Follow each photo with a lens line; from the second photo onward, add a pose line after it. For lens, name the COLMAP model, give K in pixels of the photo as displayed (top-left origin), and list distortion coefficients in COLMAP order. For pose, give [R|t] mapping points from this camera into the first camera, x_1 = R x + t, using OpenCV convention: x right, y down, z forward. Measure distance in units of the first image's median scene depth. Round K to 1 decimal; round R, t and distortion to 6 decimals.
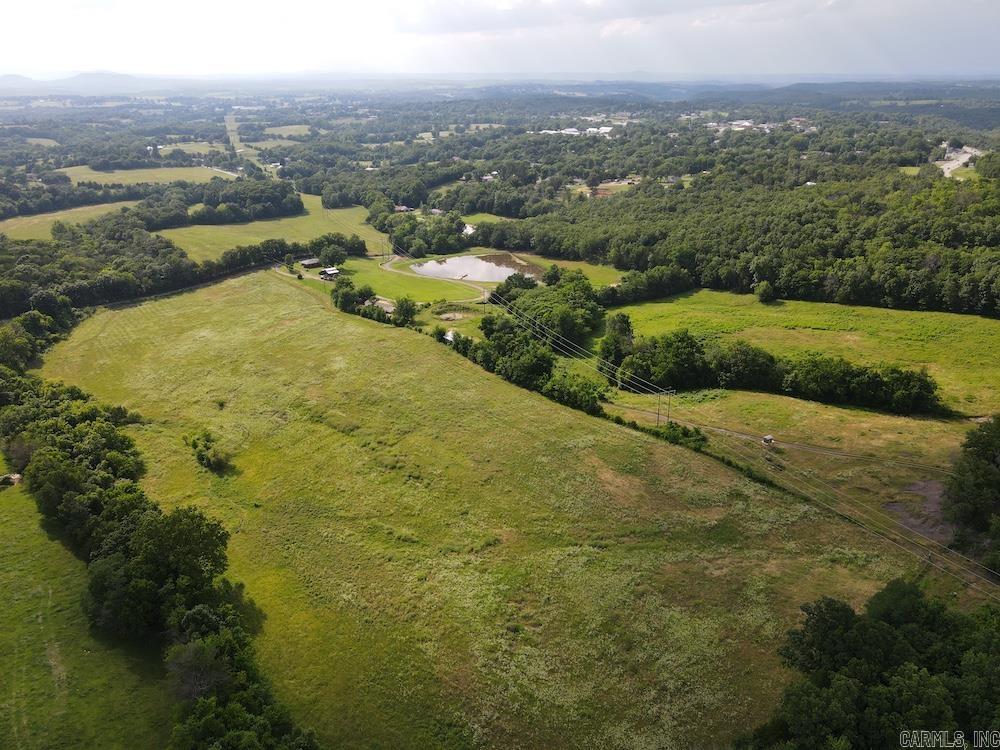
lens RADIAL K [[737.7, 0, 499.1], [0, 737.7, 376.9], [0, 0, 1]] dist [-0.003051, 0.030539]
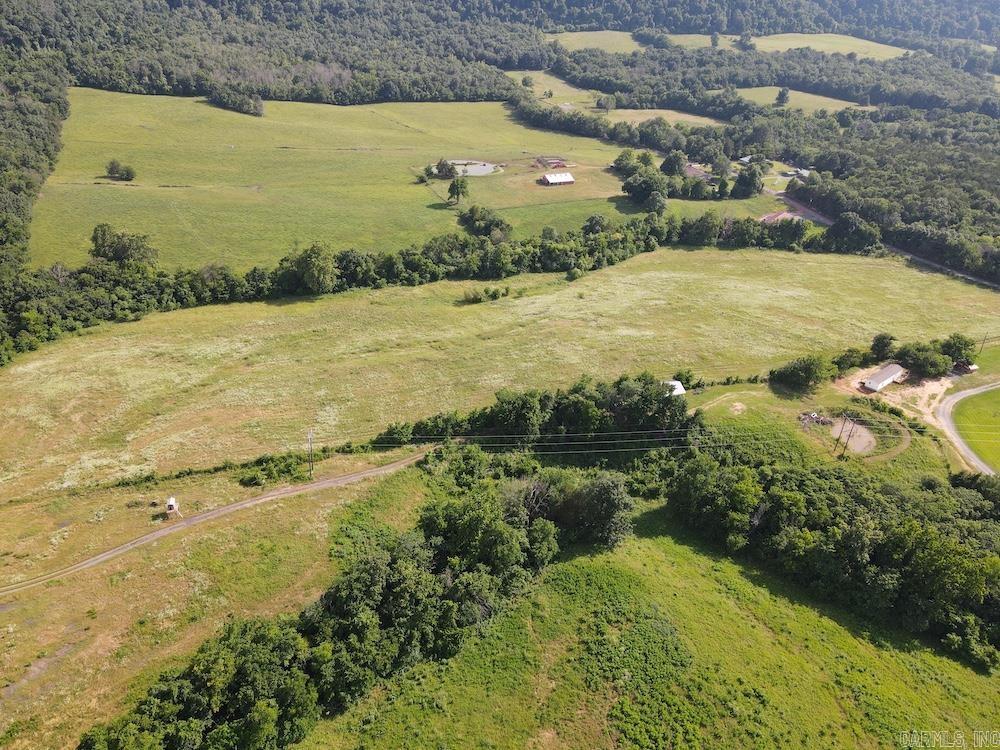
lens RADIAL K [[737.7, 0, 499.1], [0, 737.7, 376.9], [0, 0, 1]] dist [-0.003051, 0.030539]
pose [[-0.305735, 0.465505, -0.830561, 0.403060], [-0.368433, 0.746530, 0.554031, -0.275902], [0.877942, 0.475393, -0.056734, 0.611475]]
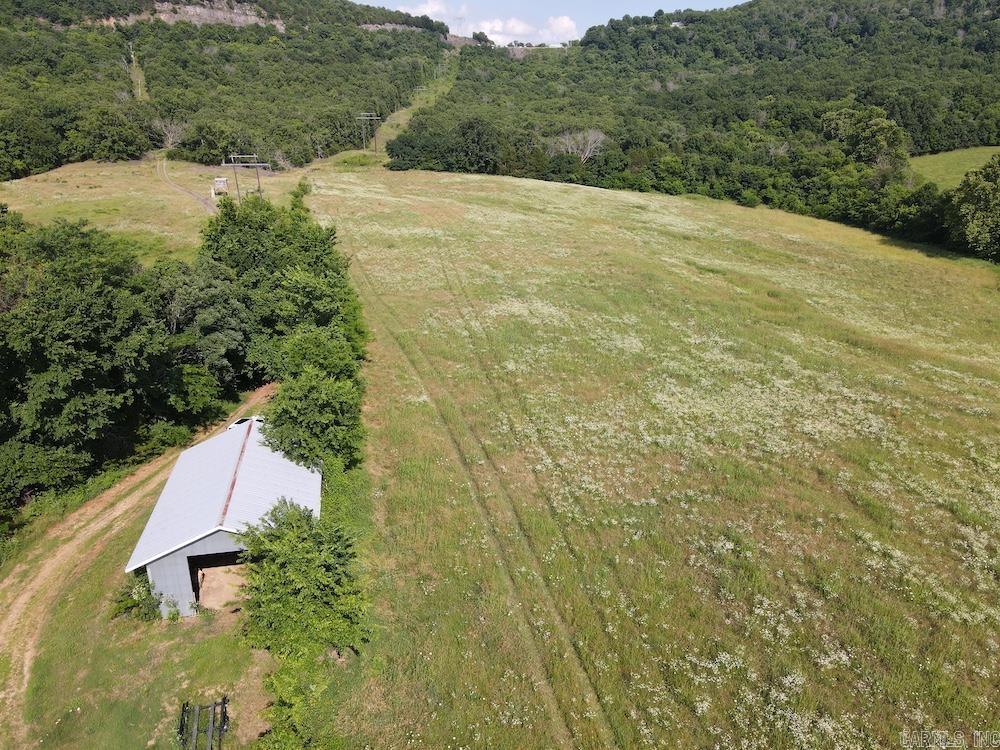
lens RADIAL K [[737.7, 0, 499.1], [0, 737.7, 376.9], [0, 0, 1]] dist [-0.003051, 0.030539]
pose [[-0.914136, -0.133079, 0.382944, -0.095103], [0.160691, 0.748279, 0.643628, -0.095844], [-0.372202, 0.649899, -0.662644, 0.720014]]
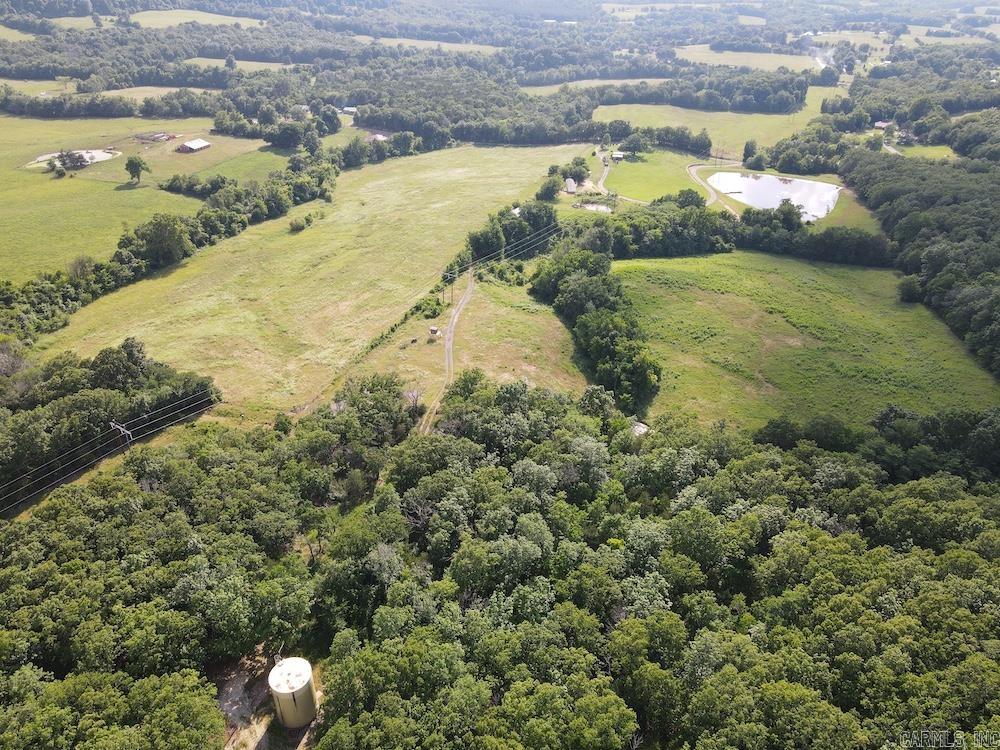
lens RADIAL K [[737.7, 0, 499.1], [0, 737.7, 376.9], [0, 0, 1]] dist [-0.003051, 0.030539]
pose [[0.556080, 0.420968, -0.716632, 0.597943], [-0.320711, 0.904144, 0.282256, -0.095033], [0.766759, 0.072875, 0.637786, 0.172184]]
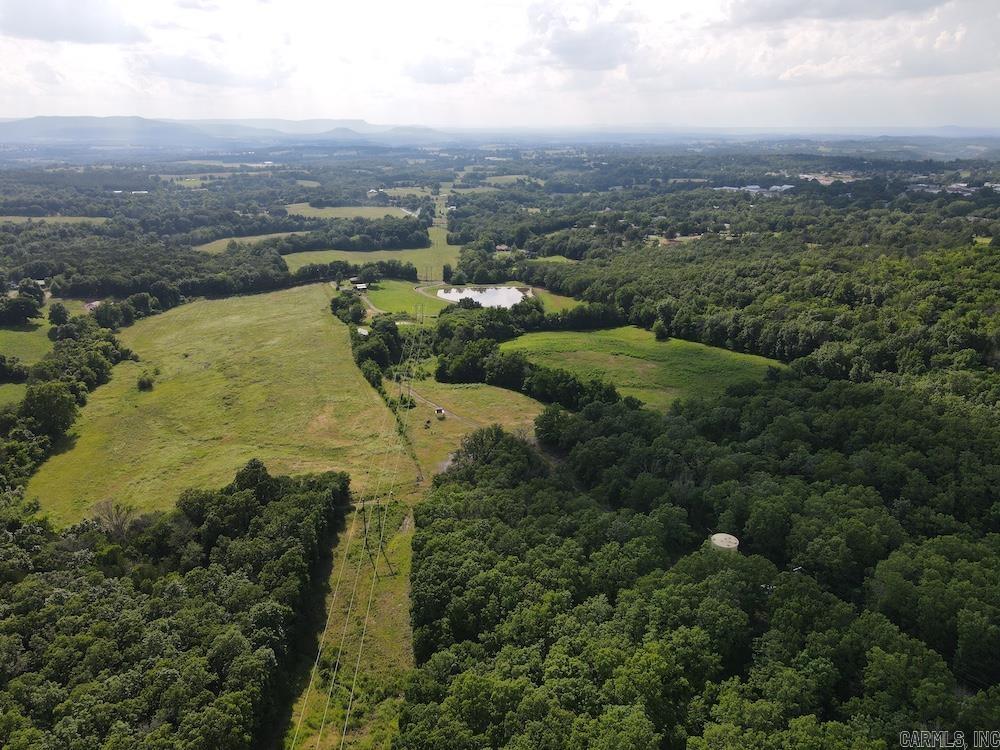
lens RADIAL K [[737.7, 0, 499.1], [0, 737.7, 376.9], [0, 0, 1]] dist [-0.003051, 0.030539]
pose [[0.935742, 0.118066, -0.332336, 0.436167], [-0.138938, 0.989506, -0.039667, 0.030169], [0.324166, 0.083292, 0.942326, -0.123346]]
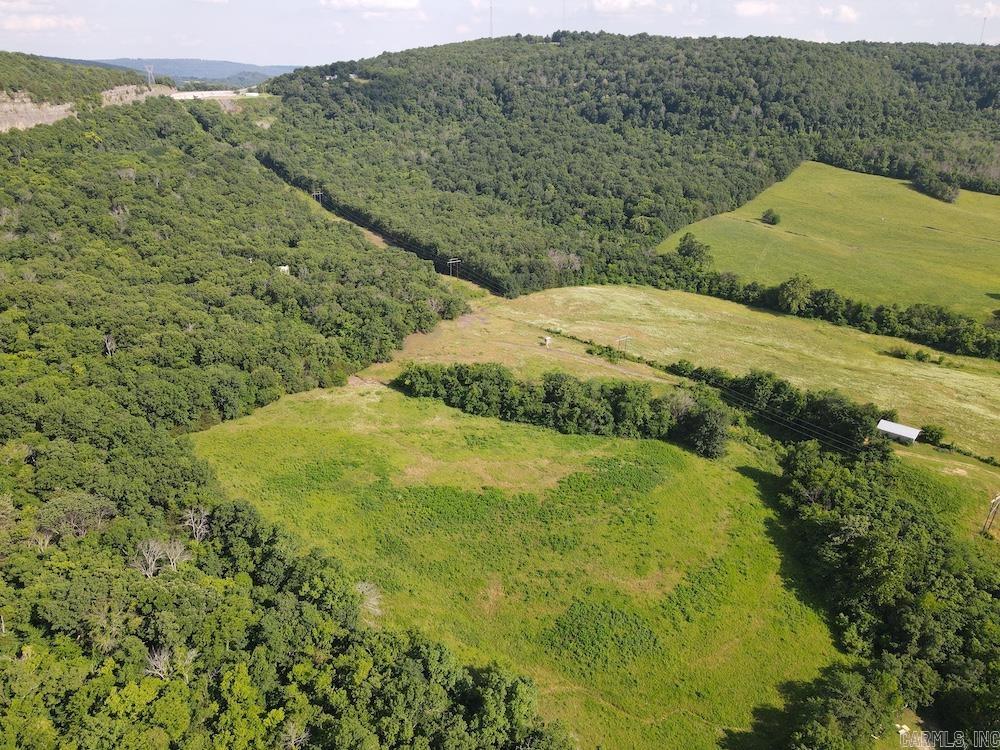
lens RADIAL K [[737.7, 0, 499.1], [0, 737.7, 376.9], [0, 0, 1]] dist [-0.003051, 0.030539]
pose [[-0.978299, 0.082177, -0.190205, 0.355958], [-0.077530, 0.706114, 0.703841, -0.428467], [0.192146, 0.703314, -0.684420, 0.975914]]
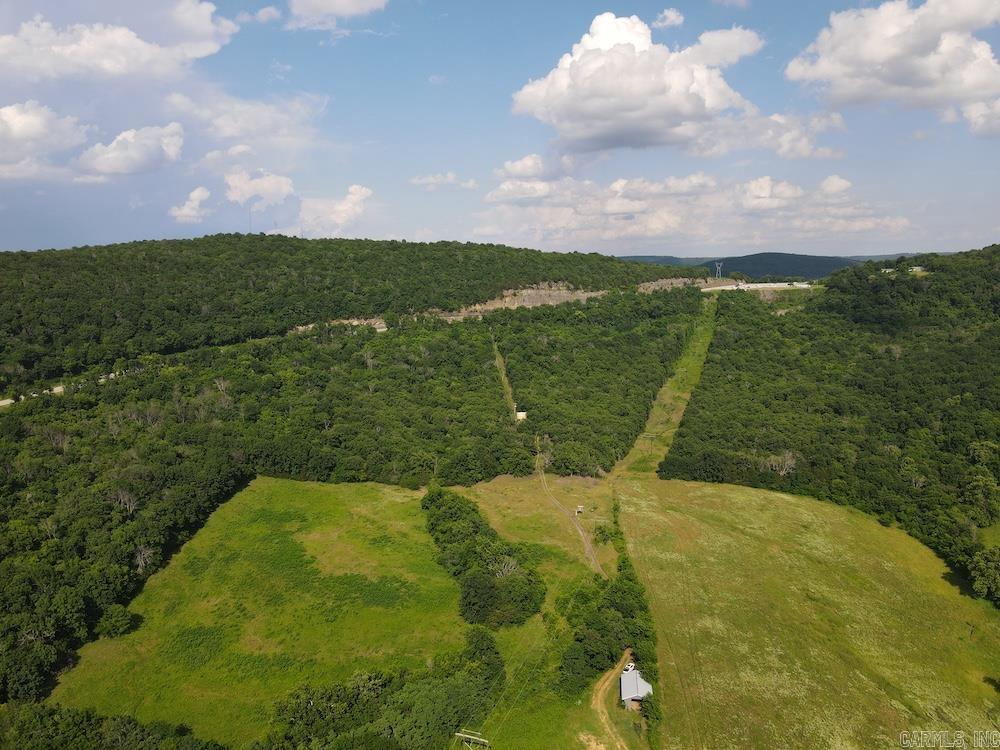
lens RADIAL K [[737.7, 0, 499.1], [0, 737.7, 376.9], [0, 0, 1]] dist [-0.003051, 0.030539]
pose [[-0.724787, -0.088063, 0.683322, -0.262817], [0.280575, 0.868105, 0.409478, -0.400610], [-0.629255, 0.488507, -0.604482, 0.911290]]
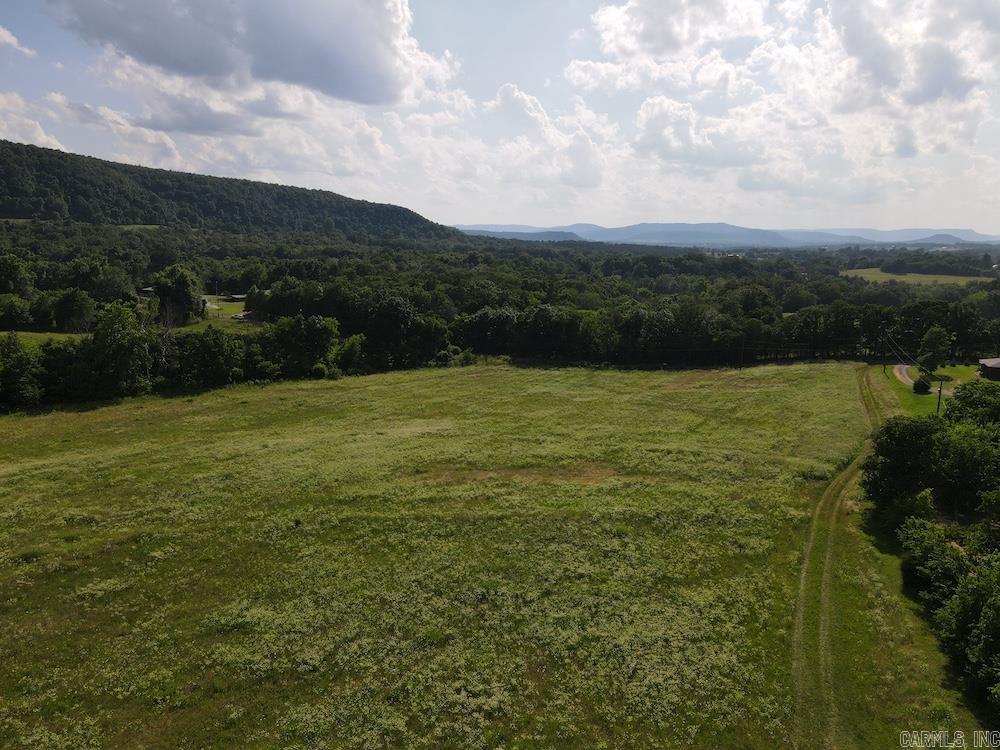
lens RADIAL K [[737.7, 0, 499.1], [0, 737.7, 376.9], [0, 0, 1]] dist [-0.003051, 0.030539]
pose [[0.461175, 0.176064, -0.869666, -0.075697], [-0.350861, 0.936421, 0.003521, -0.074480], [0.814994, 0.303508, 0.493628, 0.670453]]
